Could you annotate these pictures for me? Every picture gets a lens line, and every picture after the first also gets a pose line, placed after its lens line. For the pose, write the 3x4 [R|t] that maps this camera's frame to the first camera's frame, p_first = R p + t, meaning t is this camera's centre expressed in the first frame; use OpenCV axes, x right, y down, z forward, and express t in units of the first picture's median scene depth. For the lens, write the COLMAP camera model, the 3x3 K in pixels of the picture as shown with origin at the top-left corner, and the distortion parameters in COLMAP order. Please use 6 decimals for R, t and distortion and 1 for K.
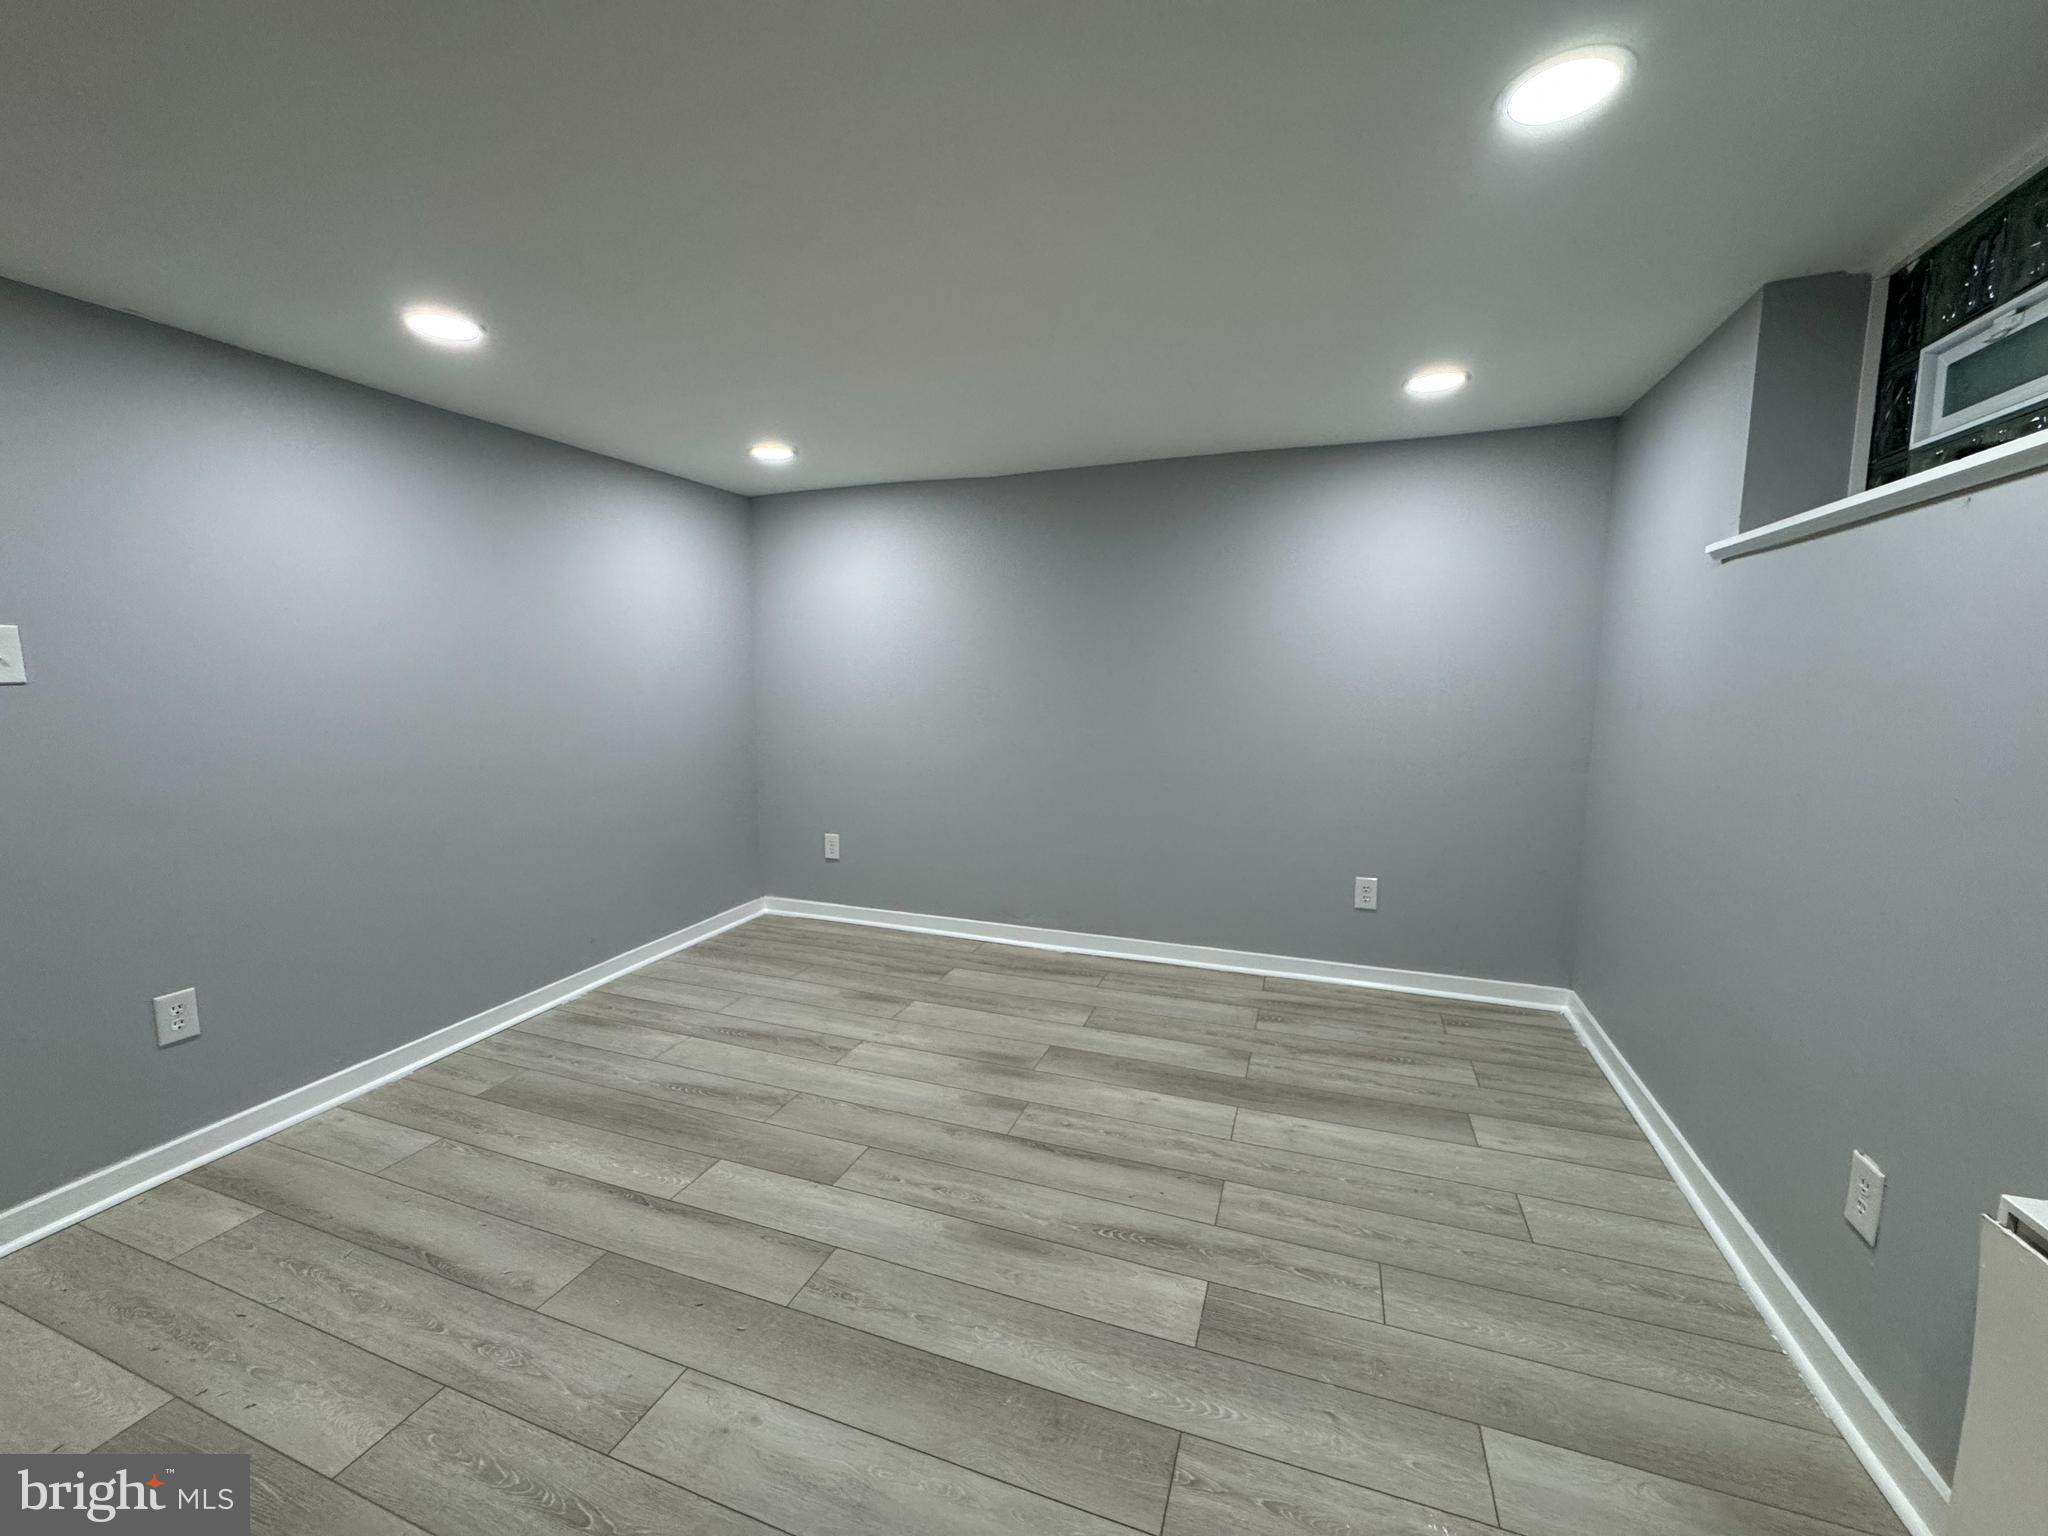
lens RADIAL K [[813.8, 0, 1024.0], [0, 813.8, 768.0], [0, 0, 1]] dist [-0.001829, -0.000469]
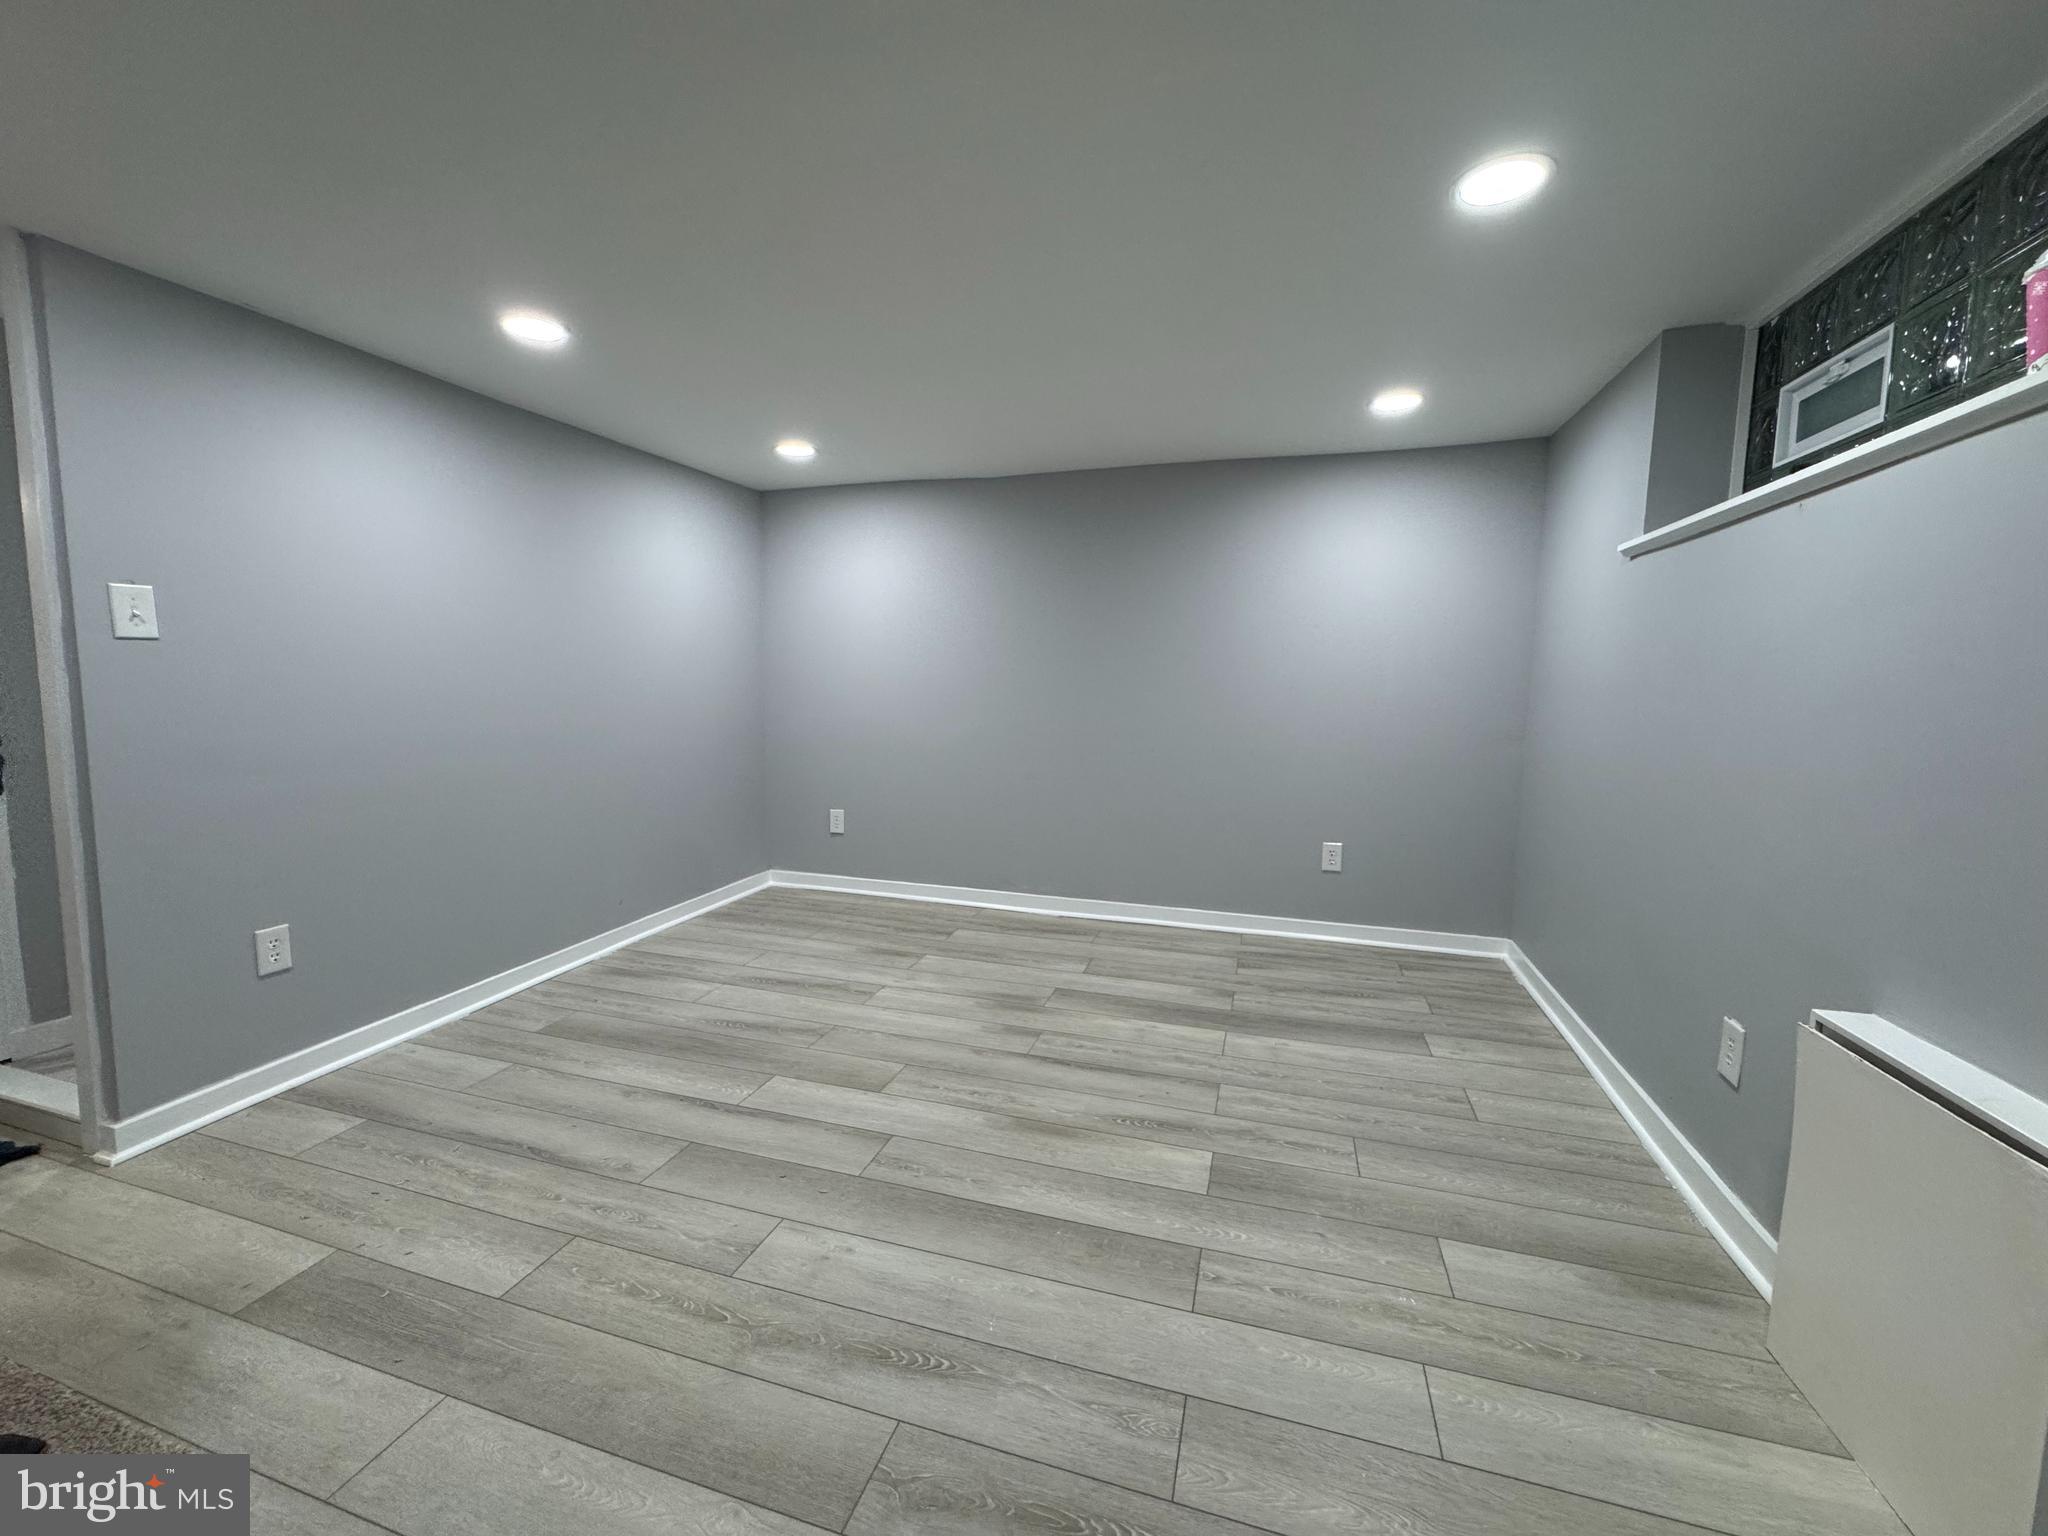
lens RADIAL K [[813.8, 0, 1024.0], [0, 813.8, 768.0], [0, 0, 1]] dist [-0.001829, -0.000469]
pose [[0.998629, 0.004865, 0.052112, -0.093086], [-0.004494, 0.999964, -0.007244, 0.065004], [-0.052146, 0.007000, 0.998615, -0.143992]]
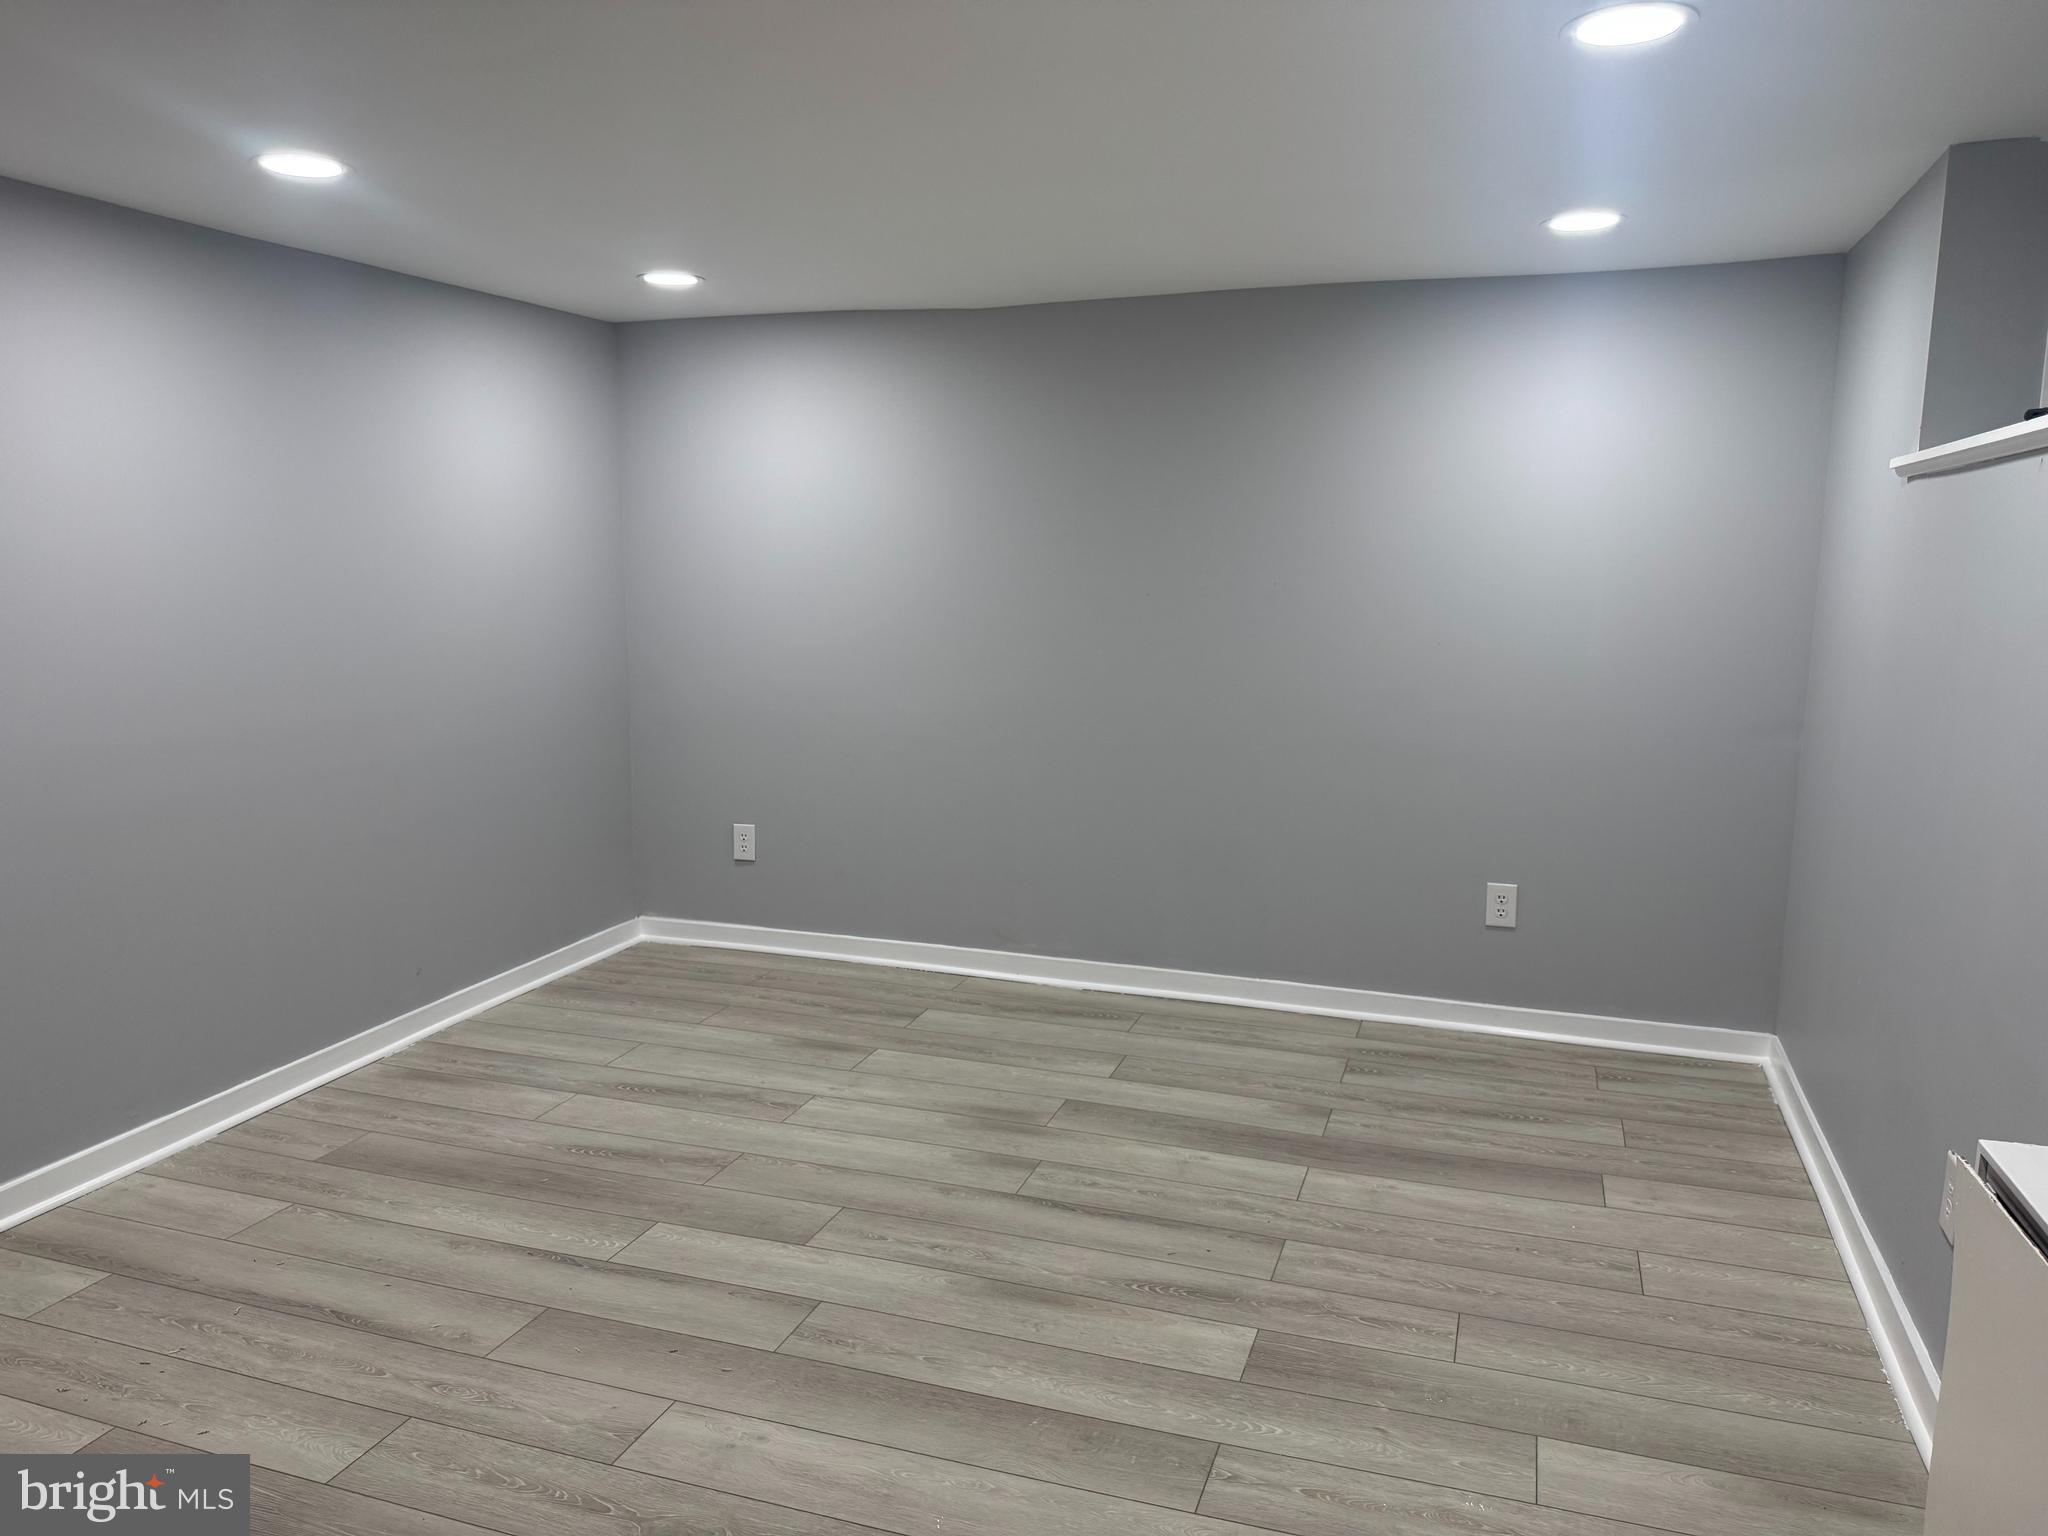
lens RADIAL K [[1432.2, 0, 1023.4], [0, 1432.2, 778.0], [0, 0, 1]] dist [0.127608, -0.219007]
pose [[0.999819, 0.002569, 0.018856, -0.044032], [-0.003292, 0.999256, 0.038421, -0.010172], [-0.018744, -0.038476, 0.999084, -0.423166]]
